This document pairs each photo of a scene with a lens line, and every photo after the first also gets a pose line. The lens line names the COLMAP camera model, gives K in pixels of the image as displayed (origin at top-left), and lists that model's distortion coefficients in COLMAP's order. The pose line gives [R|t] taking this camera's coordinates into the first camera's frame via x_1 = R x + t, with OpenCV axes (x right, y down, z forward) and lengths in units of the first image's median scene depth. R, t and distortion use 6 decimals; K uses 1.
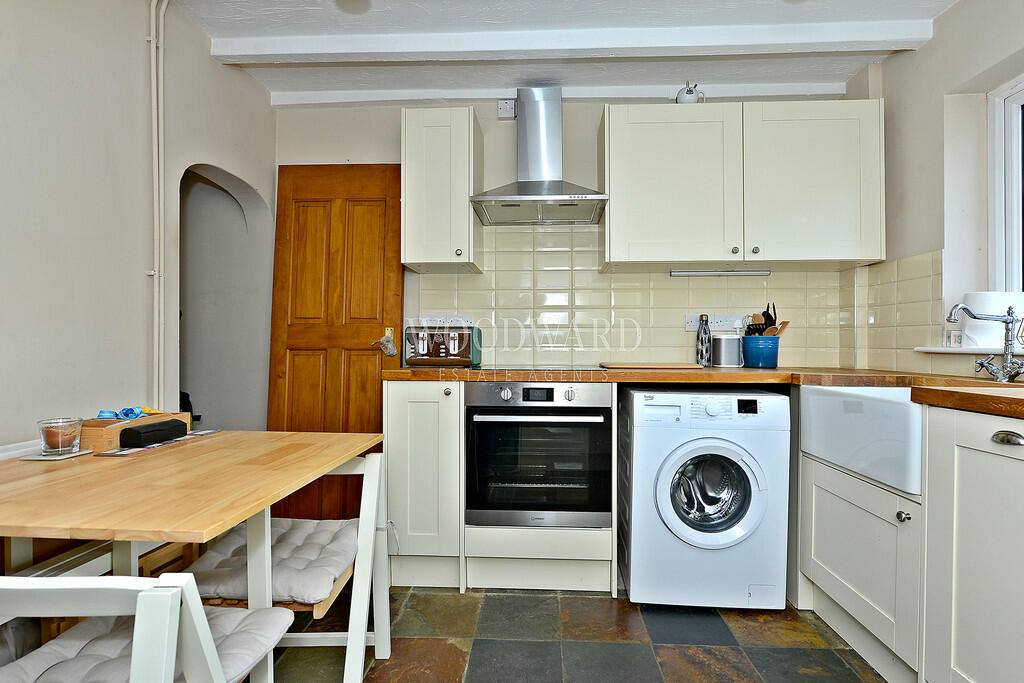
lens RADIAL K [[495.0, 0, 526.4], [0, 495.0, 347.4], [0, 0, 1]] dist [-0.001999, -0.001303]
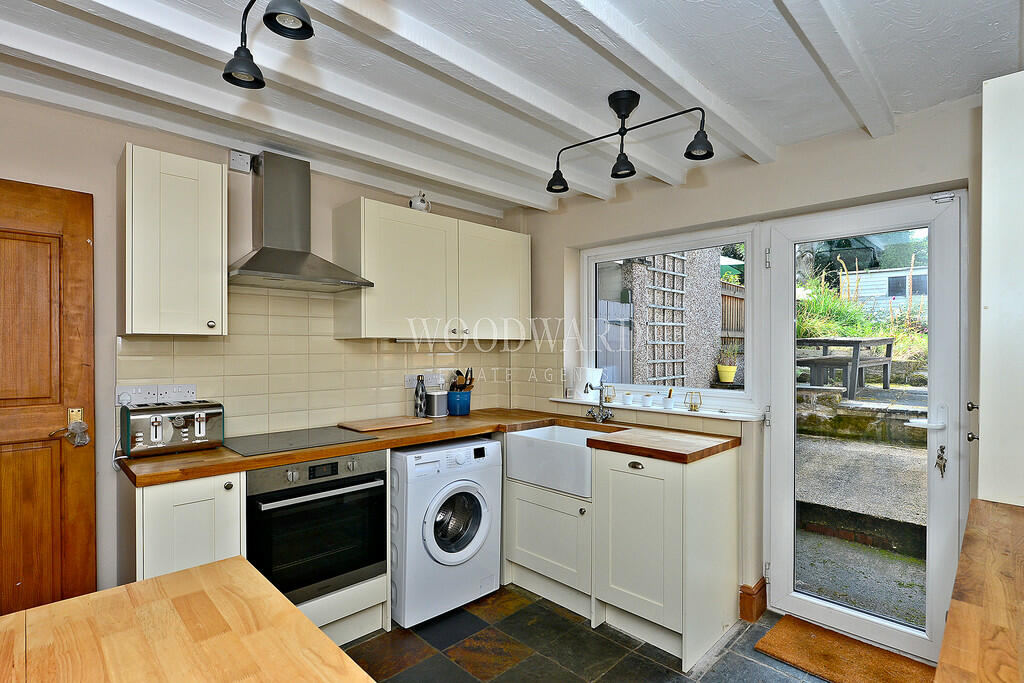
lens RADIAL K [[495.0, 0, 526.4], [0, 495.0, 347.4], [0, 0, 1]] dist [-0.001999, -0.001303]
pose [[0.671244, -0.000736, 0.741236, -0.470511], [0.001806, 0.999998, -0.000643, -0.166806], [-0.741234, 0.001770, 0.671244, -0.032698]]
